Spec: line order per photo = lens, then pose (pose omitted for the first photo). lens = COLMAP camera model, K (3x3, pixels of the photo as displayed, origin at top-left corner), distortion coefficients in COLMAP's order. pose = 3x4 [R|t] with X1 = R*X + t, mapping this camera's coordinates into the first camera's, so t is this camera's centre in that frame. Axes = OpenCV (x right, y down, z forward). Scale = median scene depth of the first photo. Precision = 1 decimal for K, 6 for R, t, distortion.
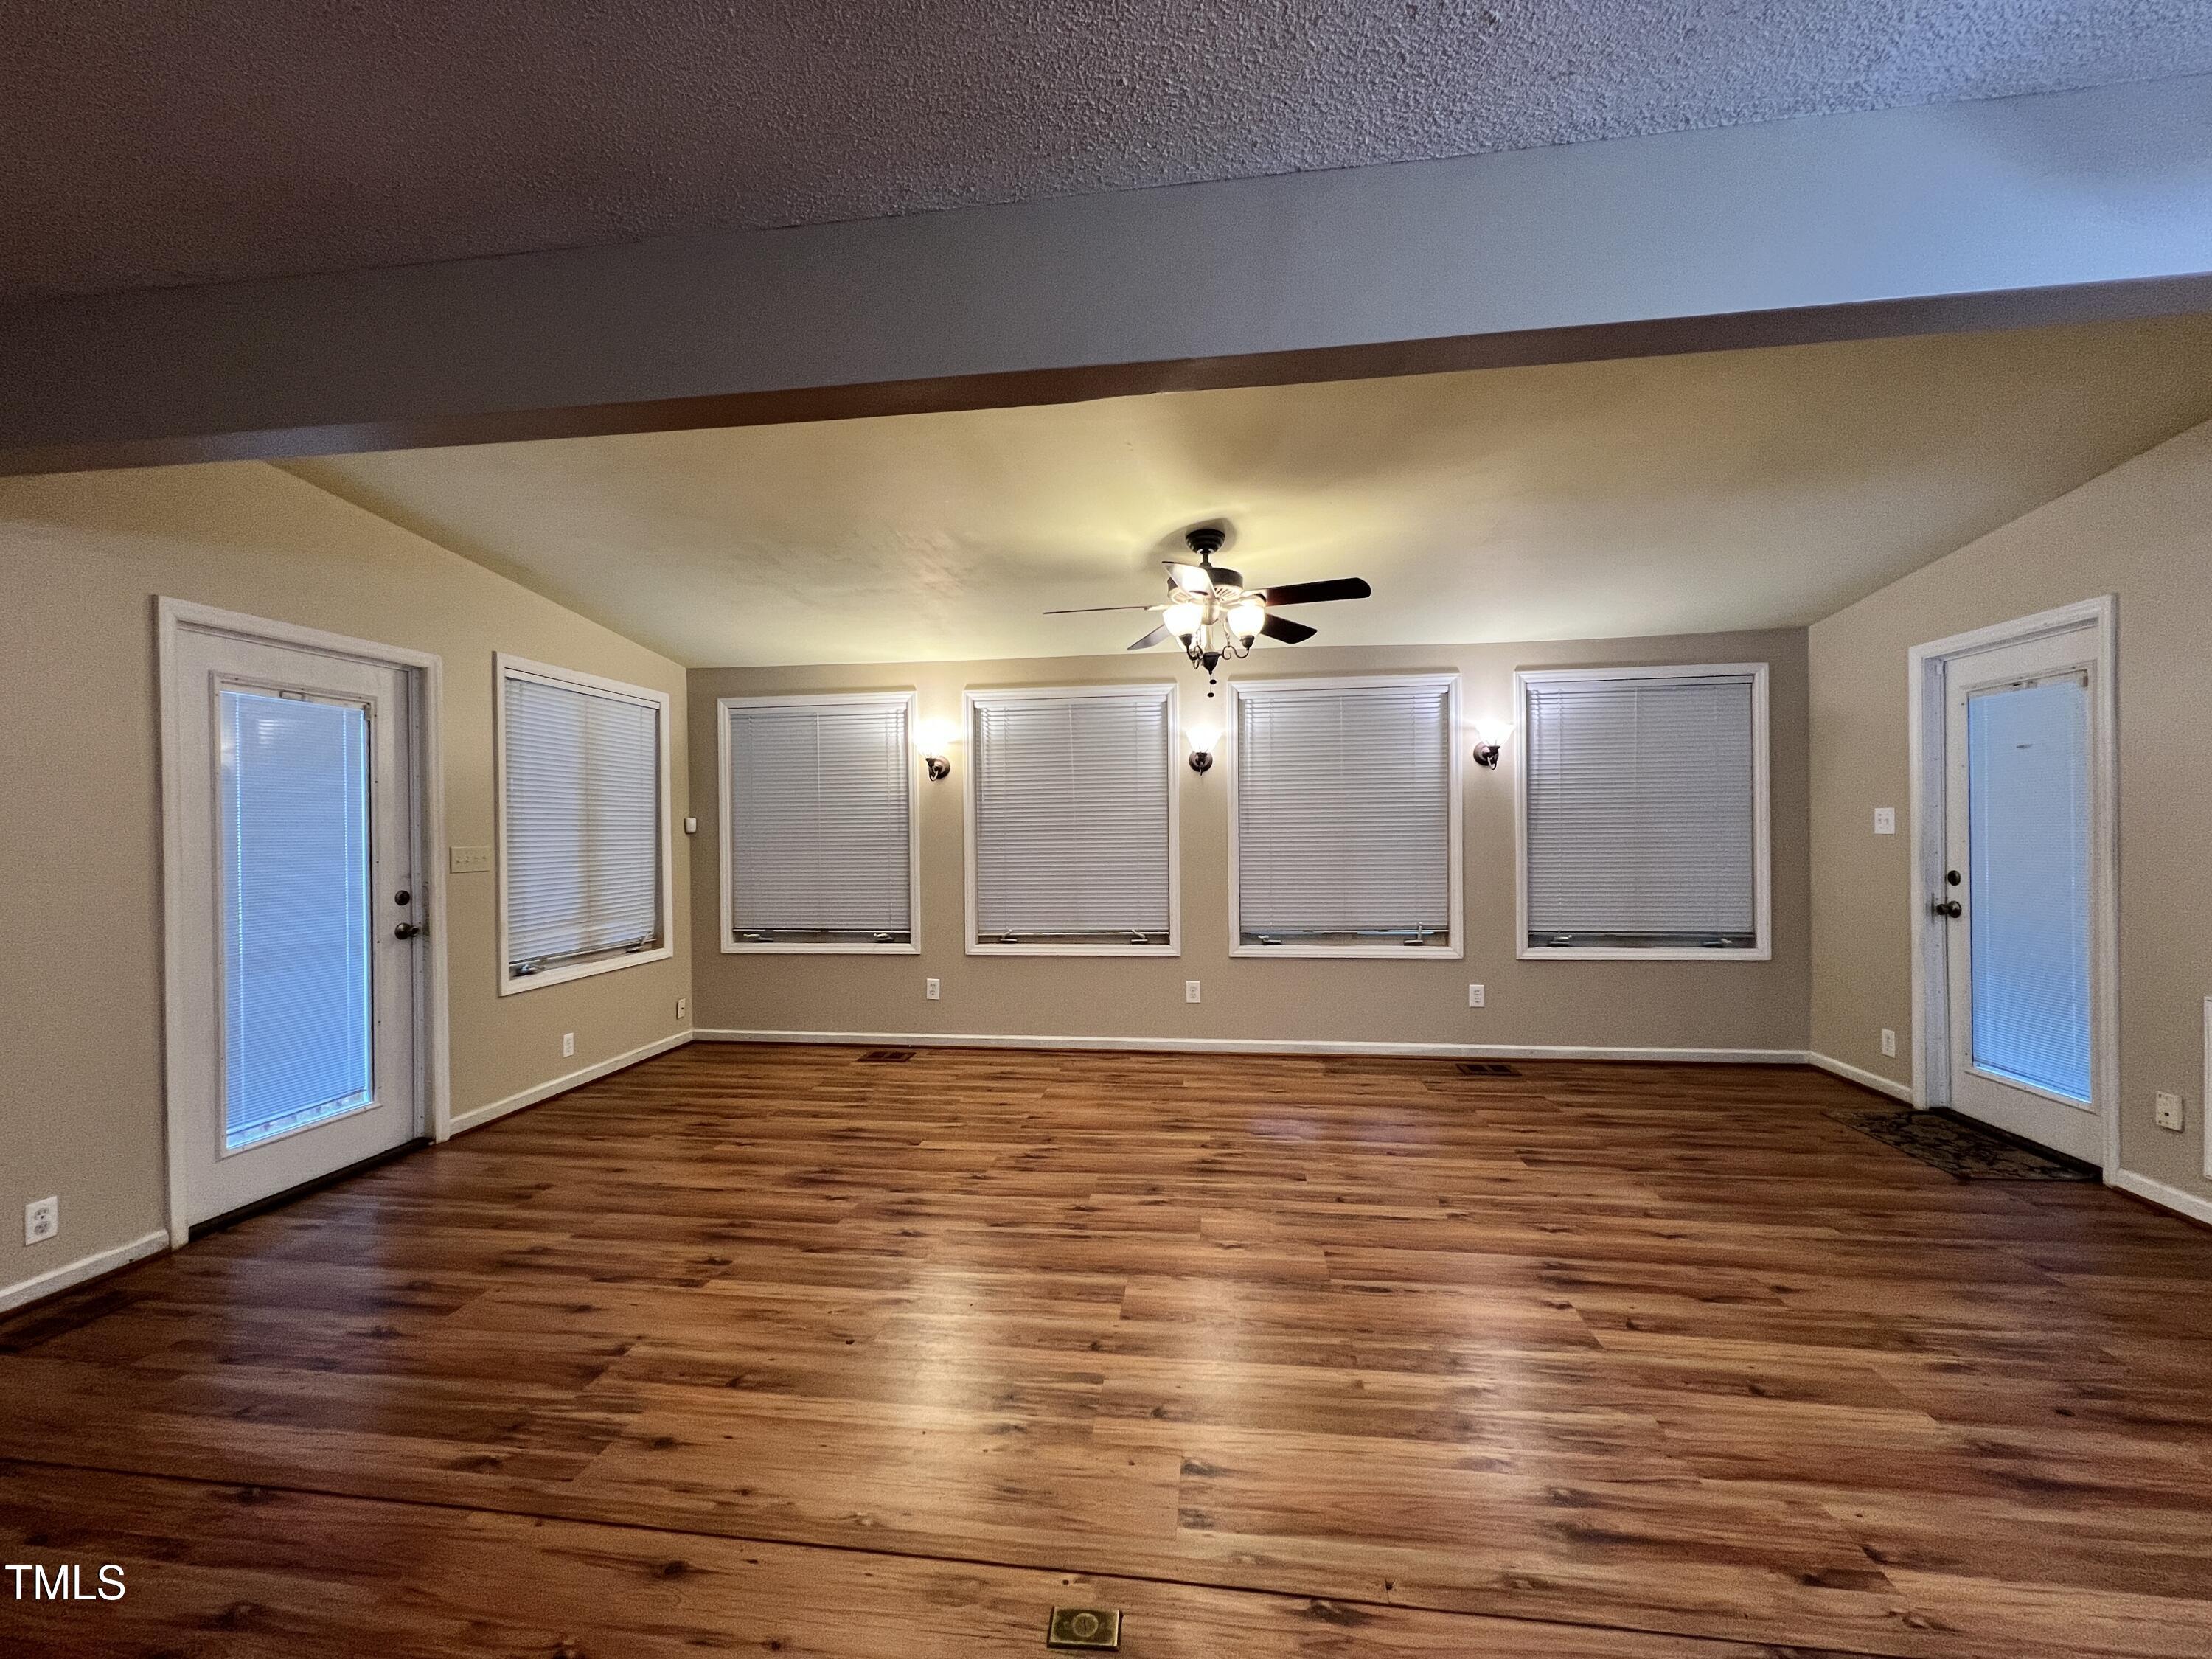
lens RADIAL K [[887.2, 0, 1102.8], [0, 887.2, 834.3], [0, 0, 1]] dist [-0.000836, -0.000057]
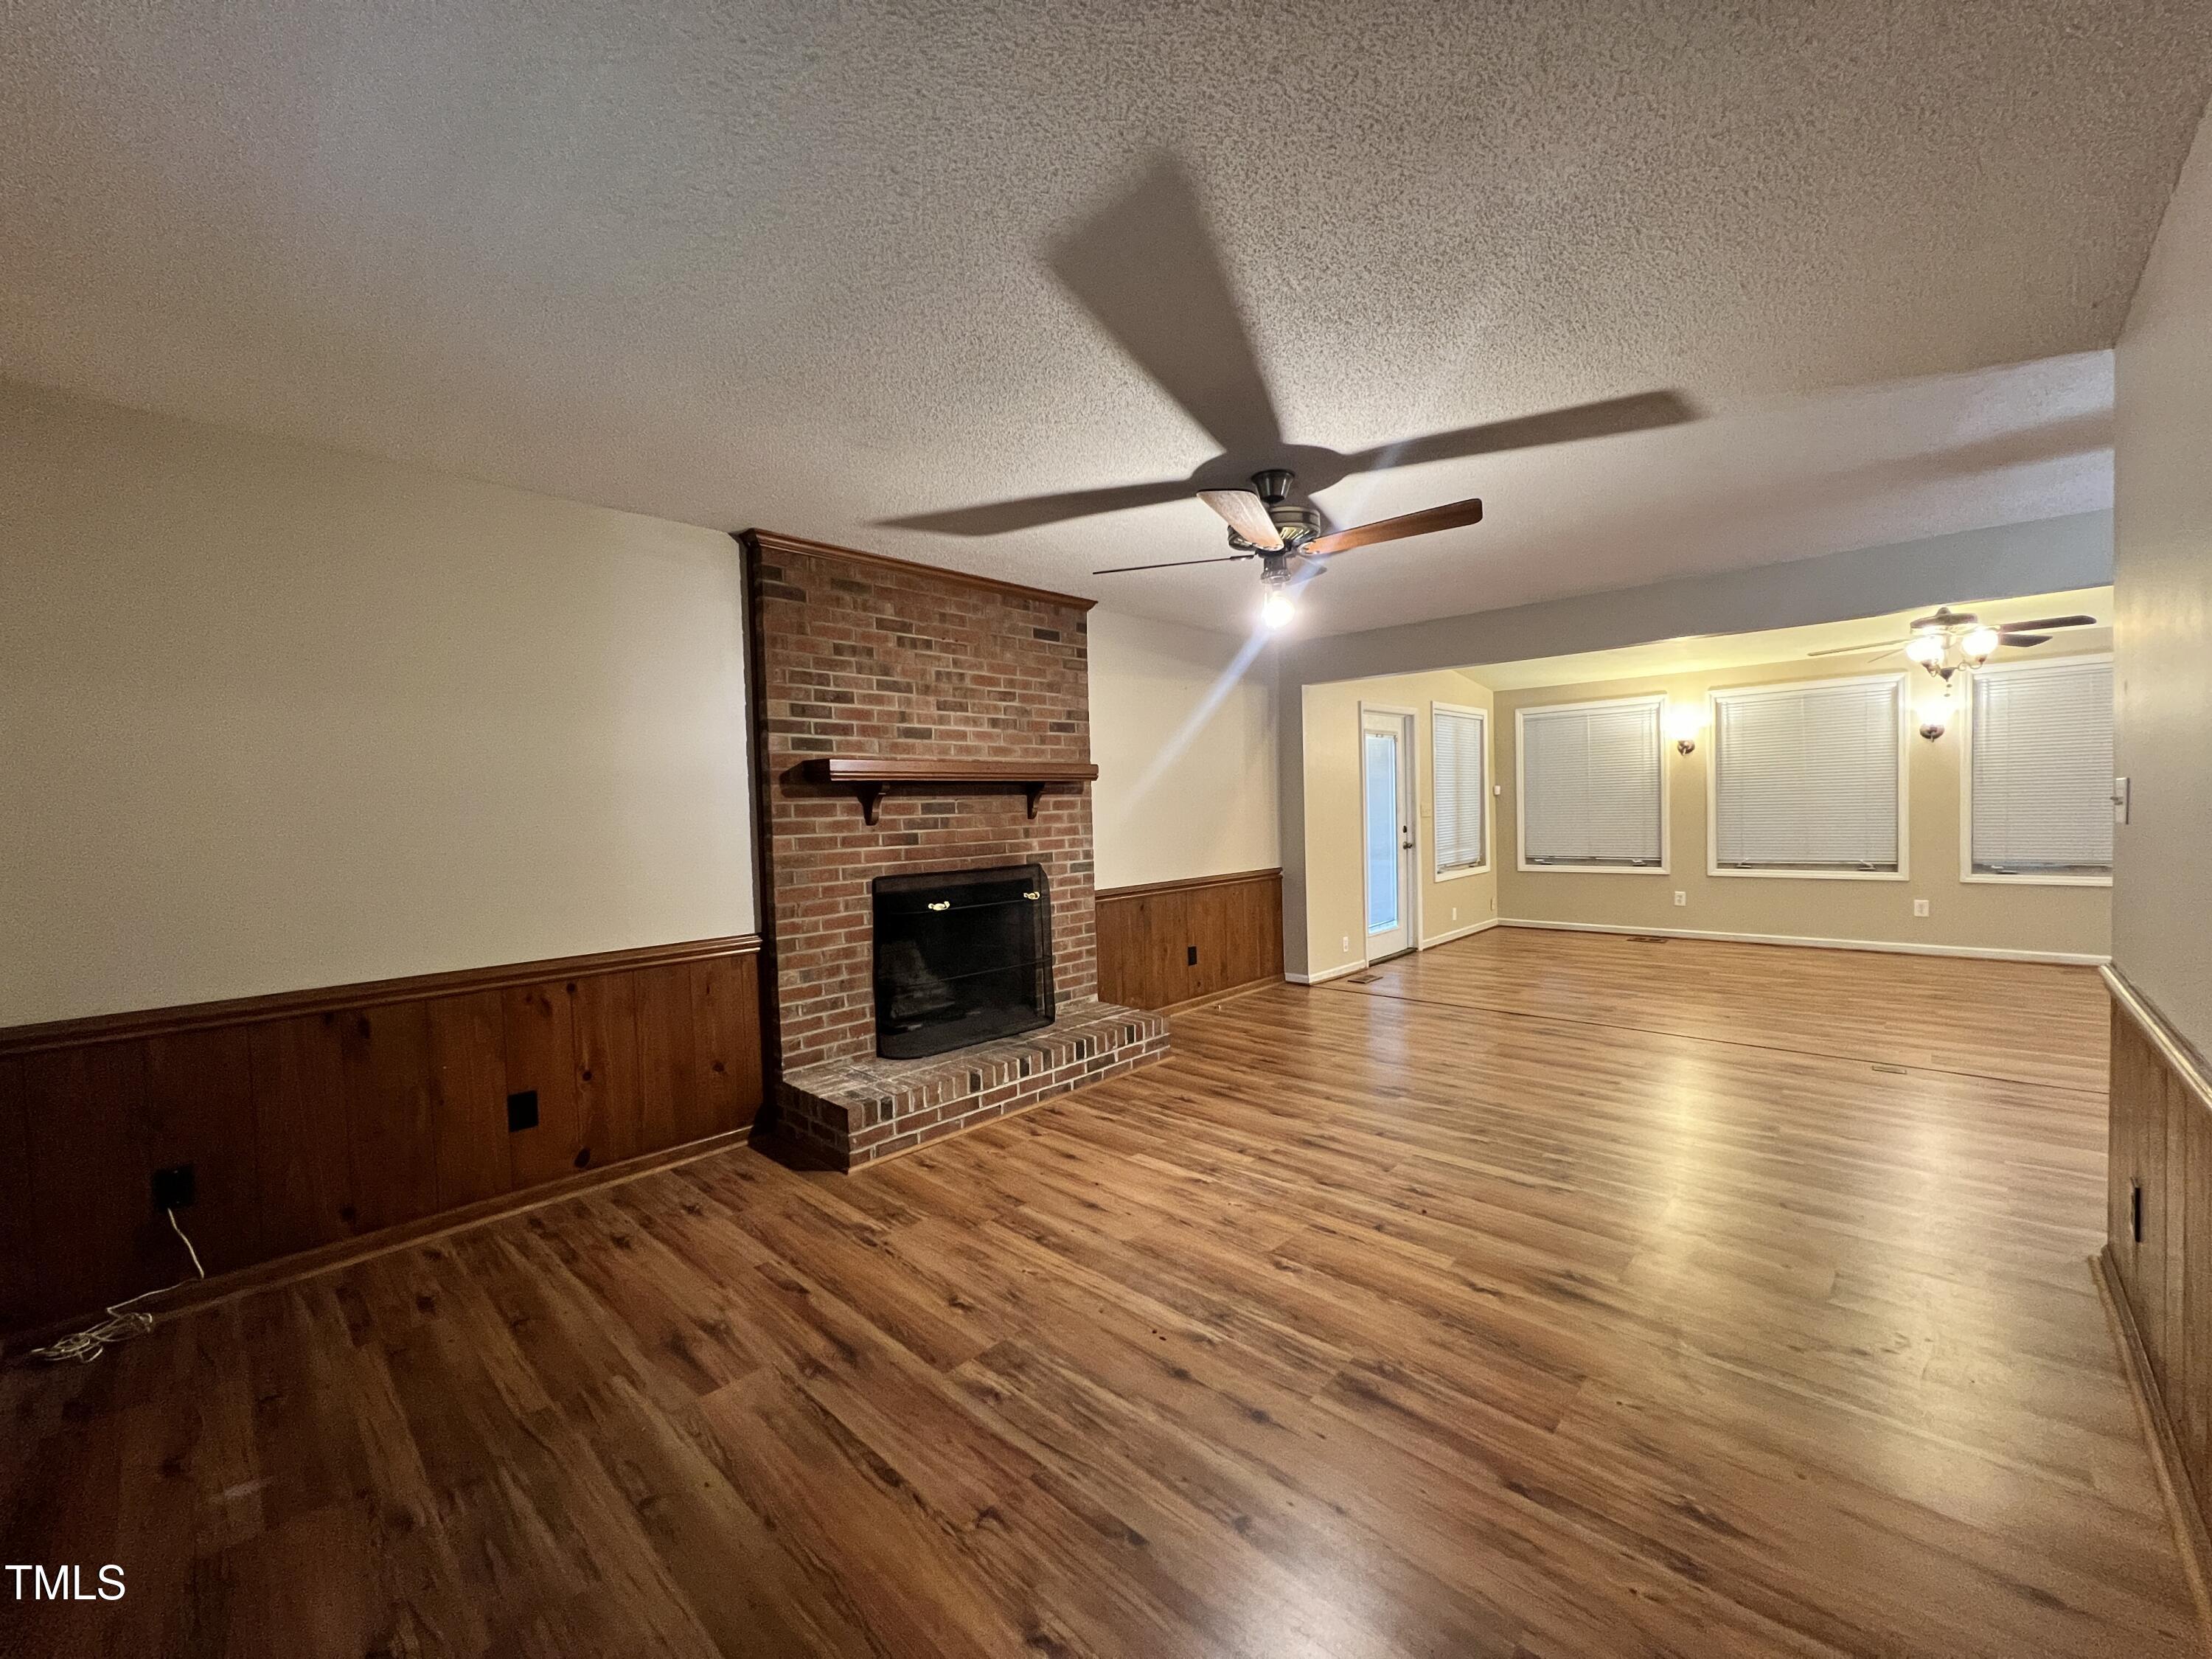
lens RADIAL K [[887.2, 0, 1102.8], [0, 887.2, 834.3], [0, 0, 1]] dist [-0.000836, -0.000057]
pose [[0.811059, 0.004672, -0.584946, -0.113564], [0.019214, 0.999216, 0.034622, -0.000193], [0.584649, -0.039320, 0.810333, -0.766626]]
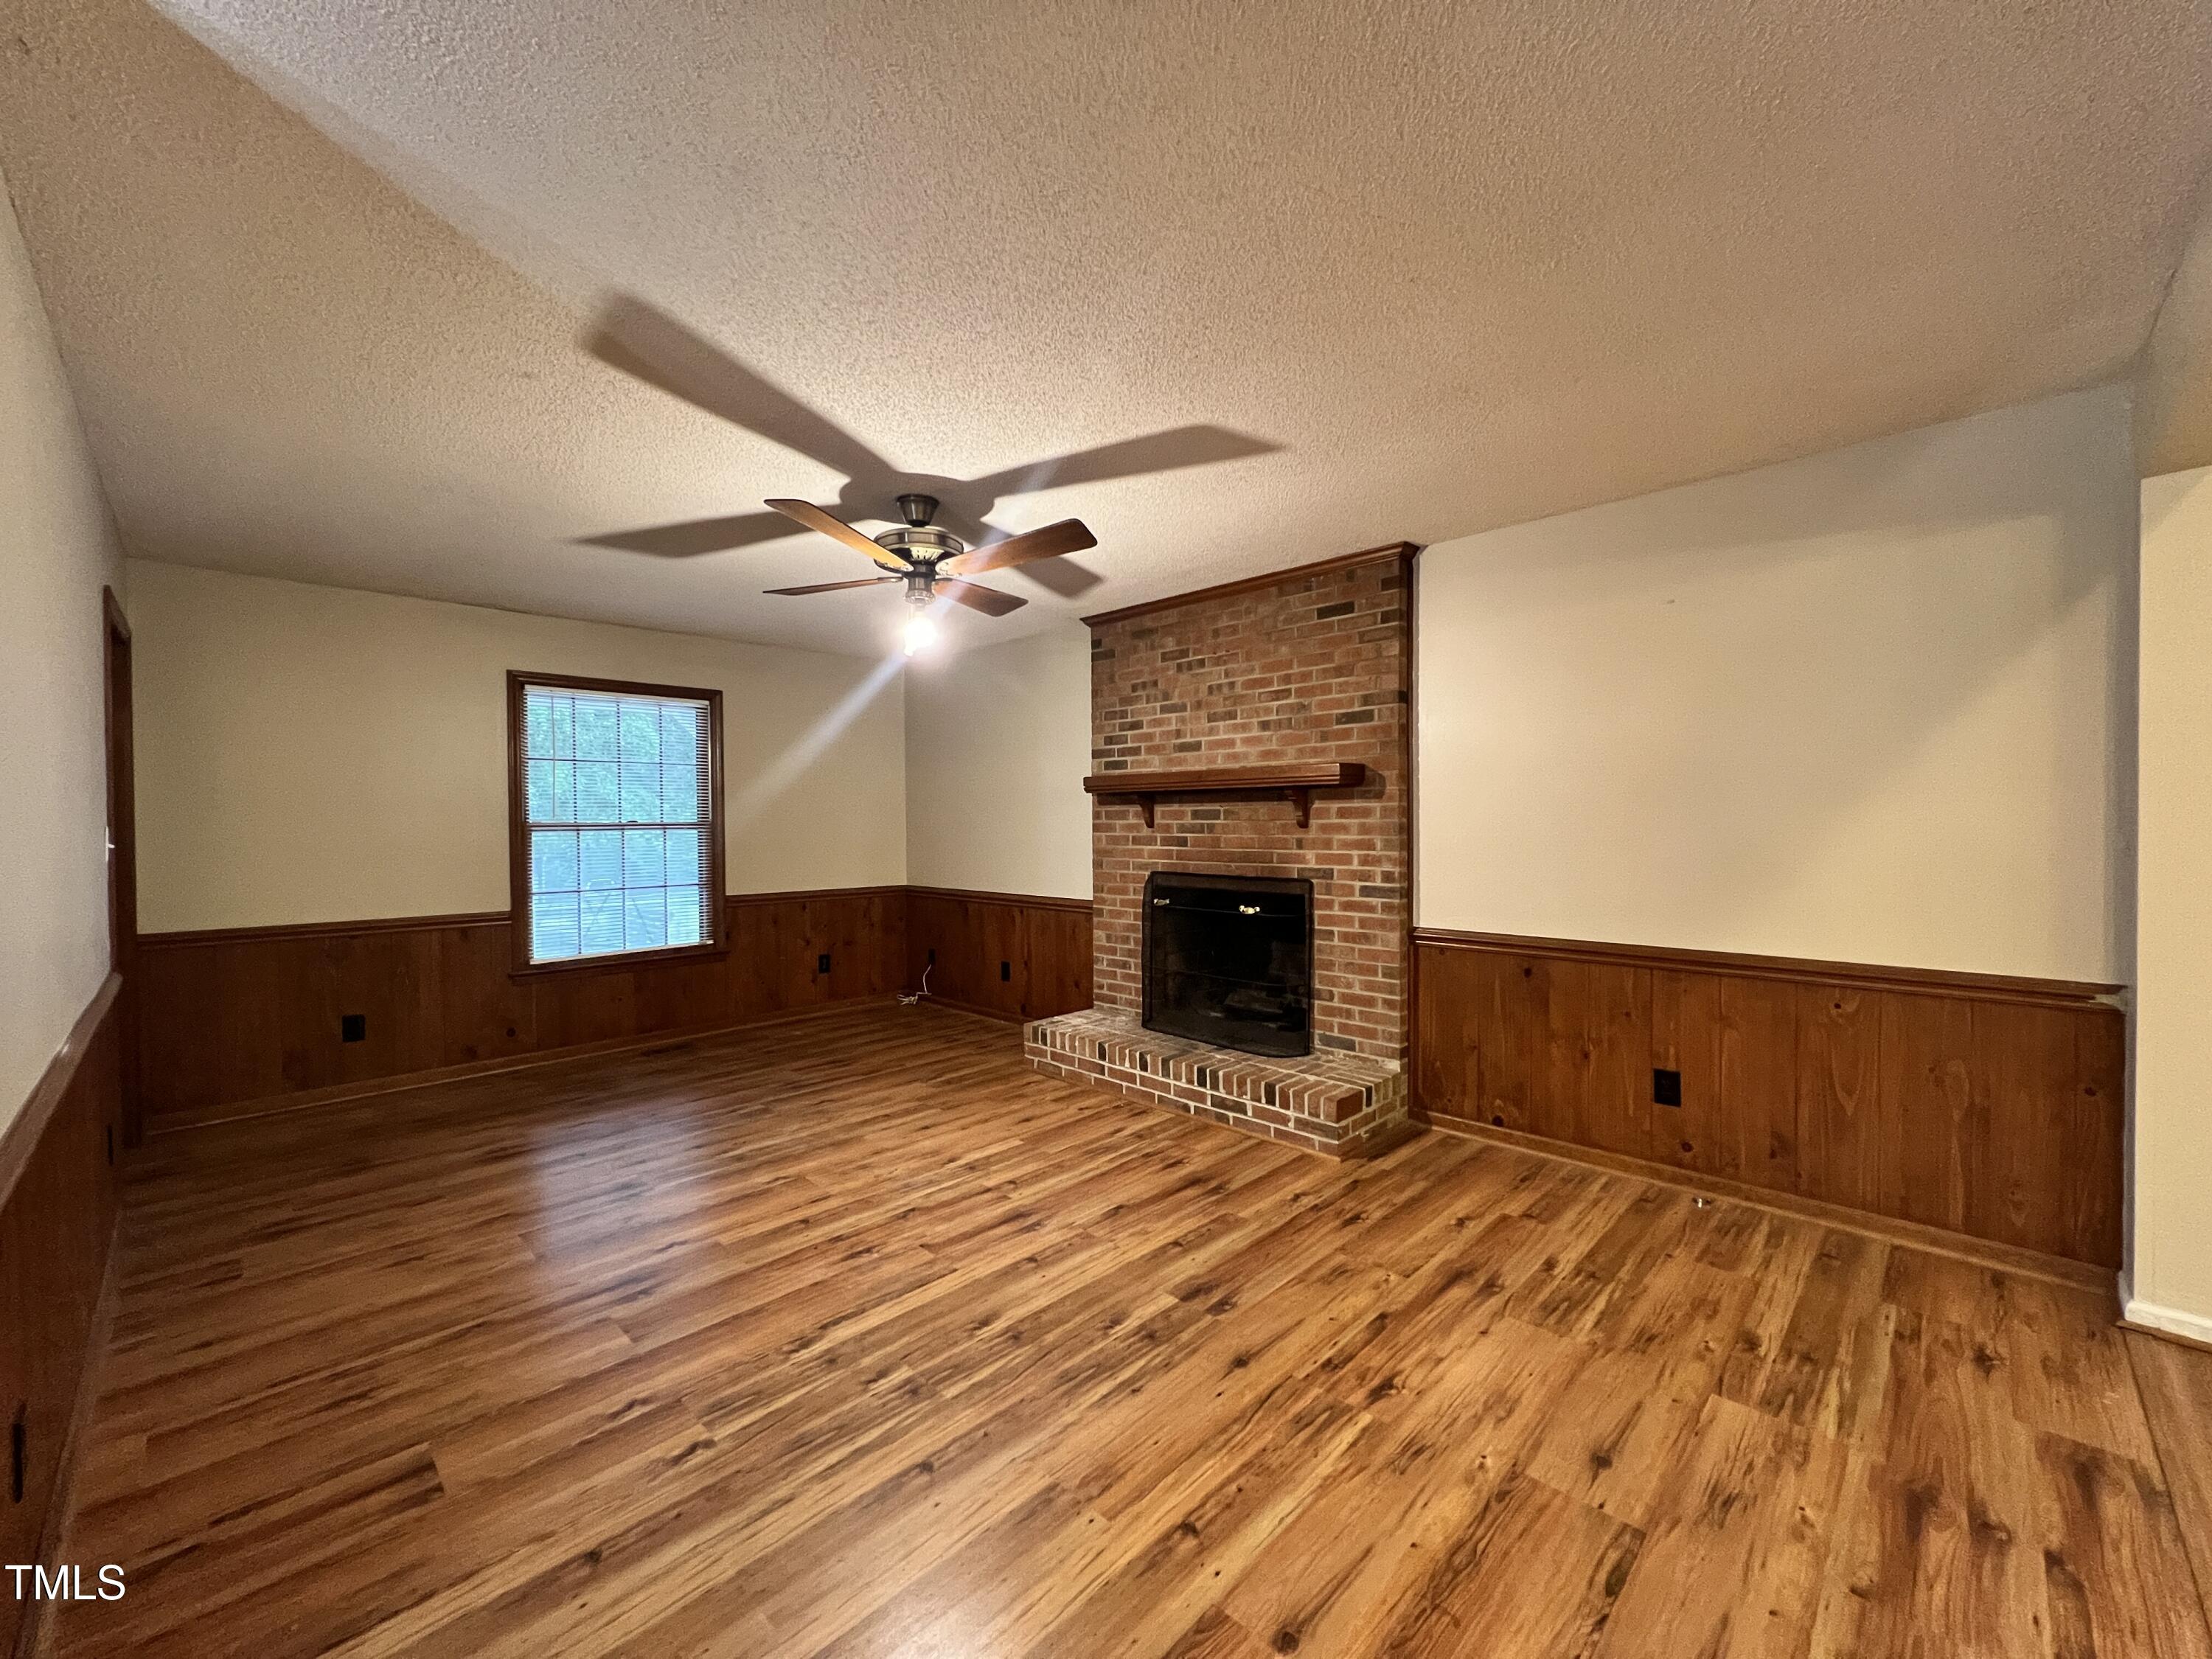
lens RADIAL K [[889.5, 0, 1110.4], [0, 889.5, 834.4], [0, 0, 1]] dist [0.001028, -0.000096]
pose [[-0.597632, 0.028882, -0.801250, 0.173535], [0.013218, 0.999570, 0.026172, -0.006056], [0.801662, 0.005050, -0.597757, 1.089181]]
